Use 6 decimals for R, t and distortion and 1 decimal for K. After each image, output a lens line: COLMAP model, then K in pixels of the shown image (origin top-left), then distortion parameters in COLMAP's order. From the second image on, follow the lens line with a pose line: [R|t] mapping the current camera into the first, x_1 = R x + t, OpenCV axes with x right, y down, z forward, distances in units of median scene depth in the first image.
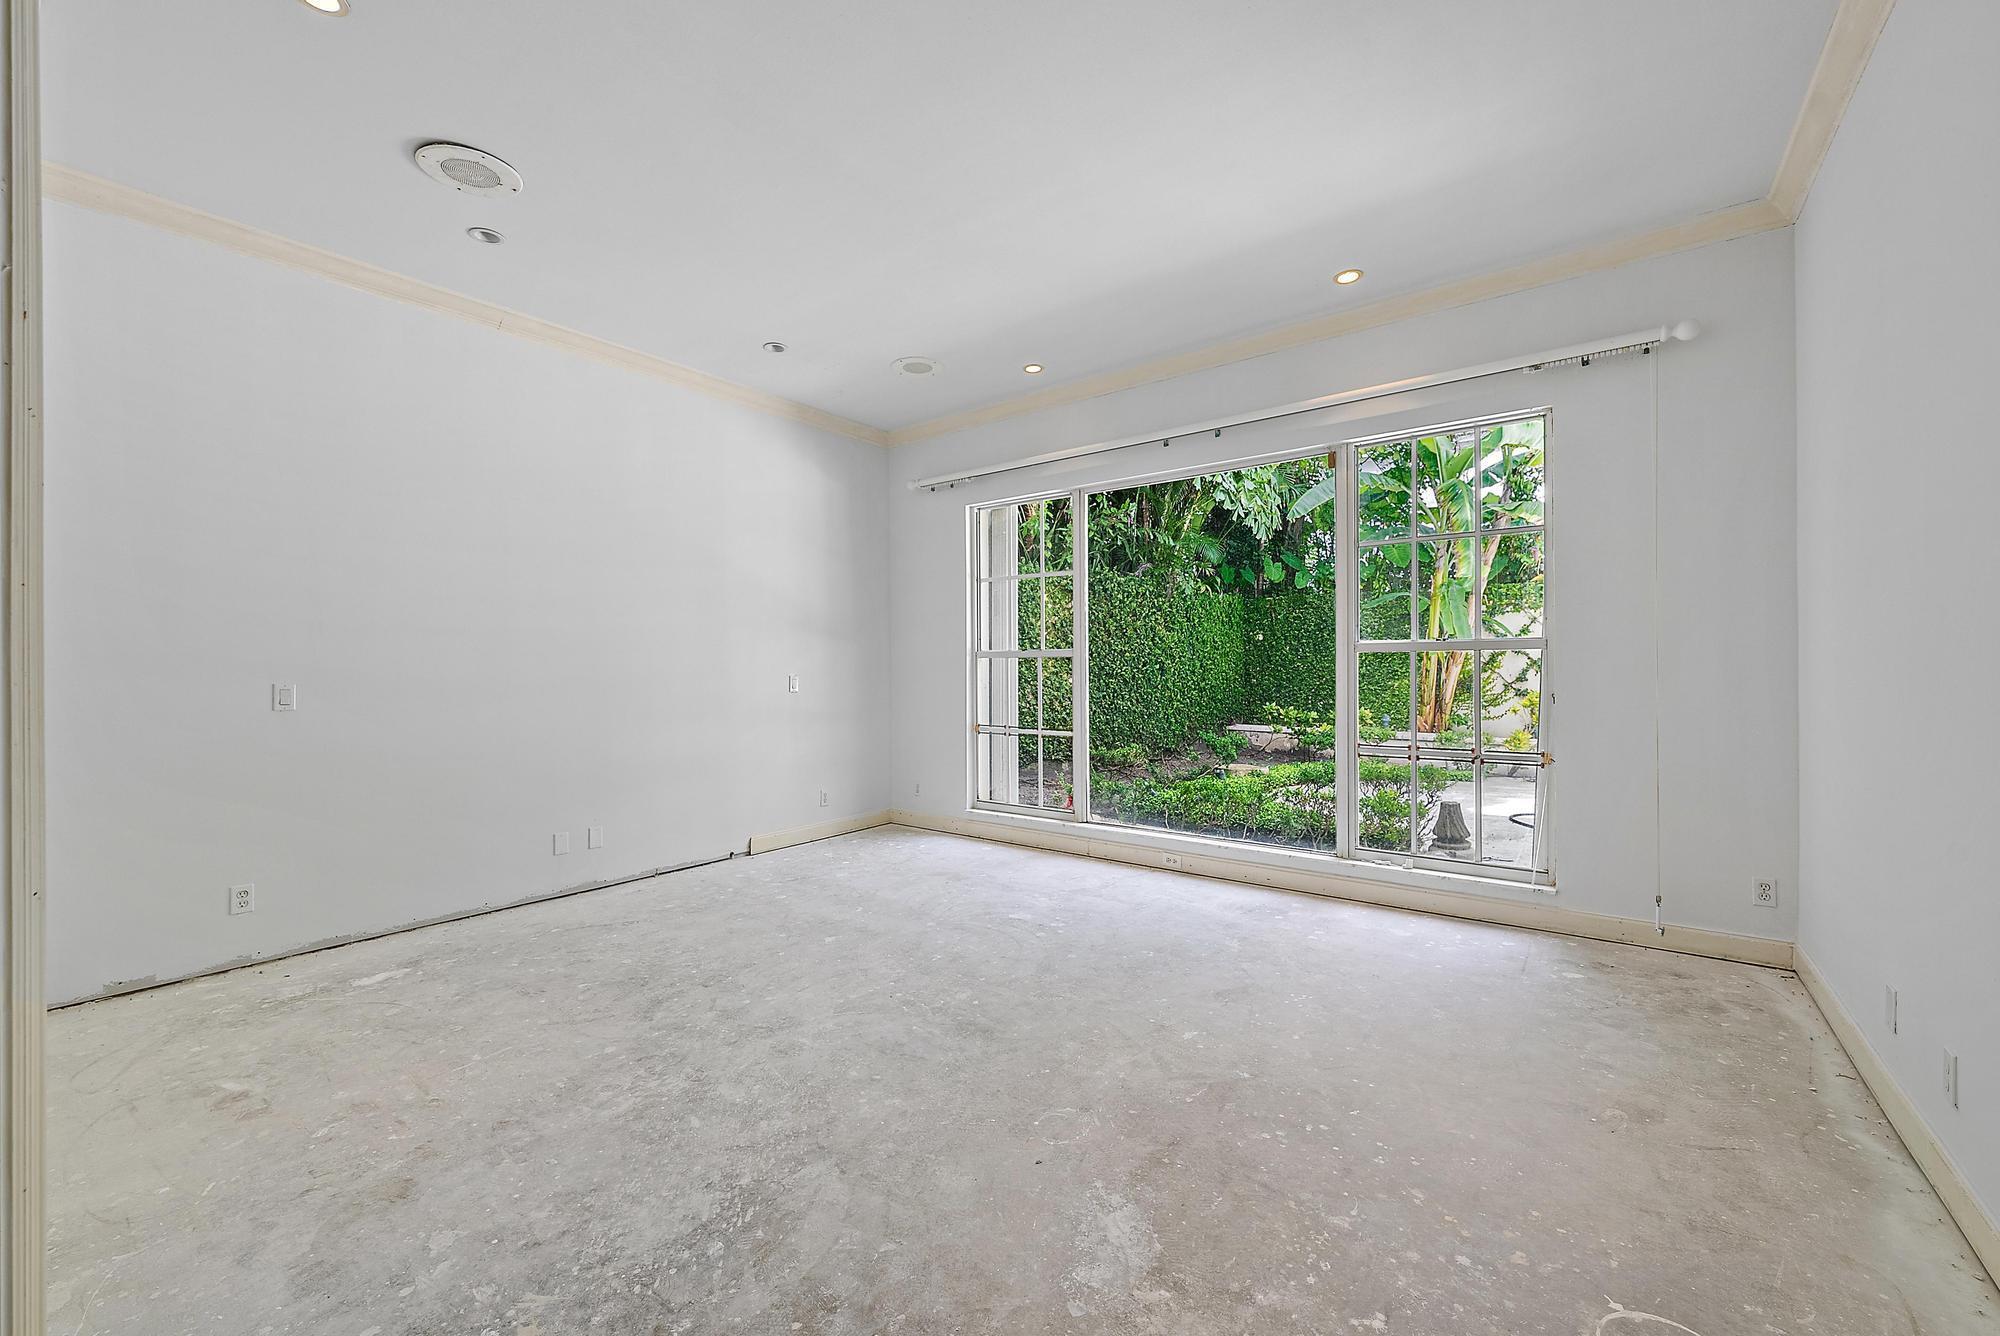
lens RADIAL K [[781.7, 0, 996.8], [0, 781.7, 669.6], [0, 0, 1]] dist [-0.000446, -0.000143]
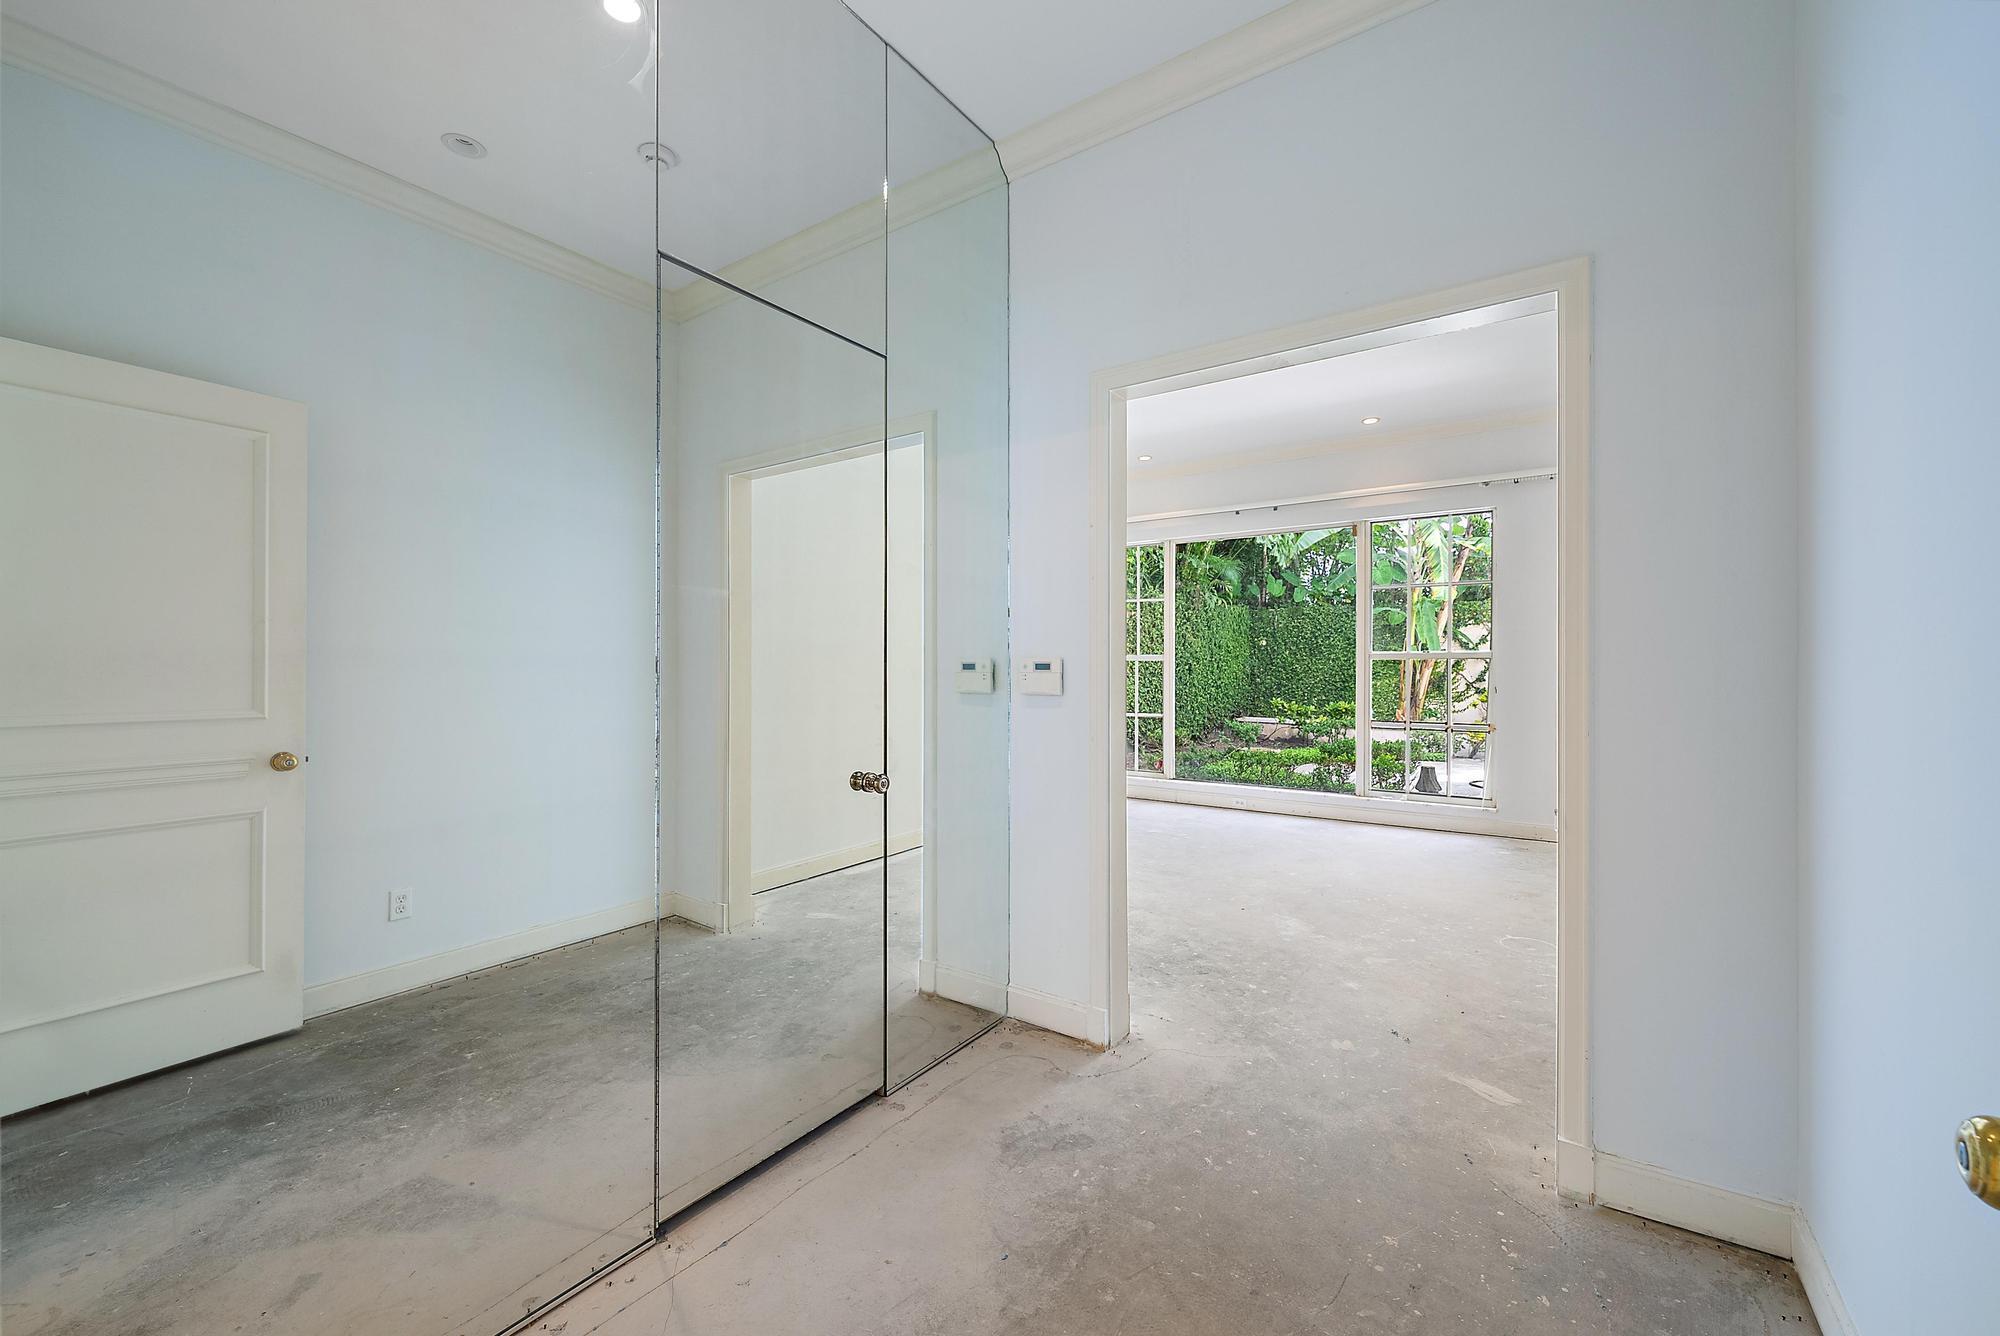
lens RADIAL K [[781.7, 0, 1001.1], [0, 781.7, 666.7], [0, 0, 1]] dist [-0.000446, -0.000143]
pose [[0.999253, 0.008064, 0.037799, -0.127776], [-0.007985, 0.999966, -0.002249, 0.000257], [-0.037815, 0.001945, 0.999283, -0.198484]]
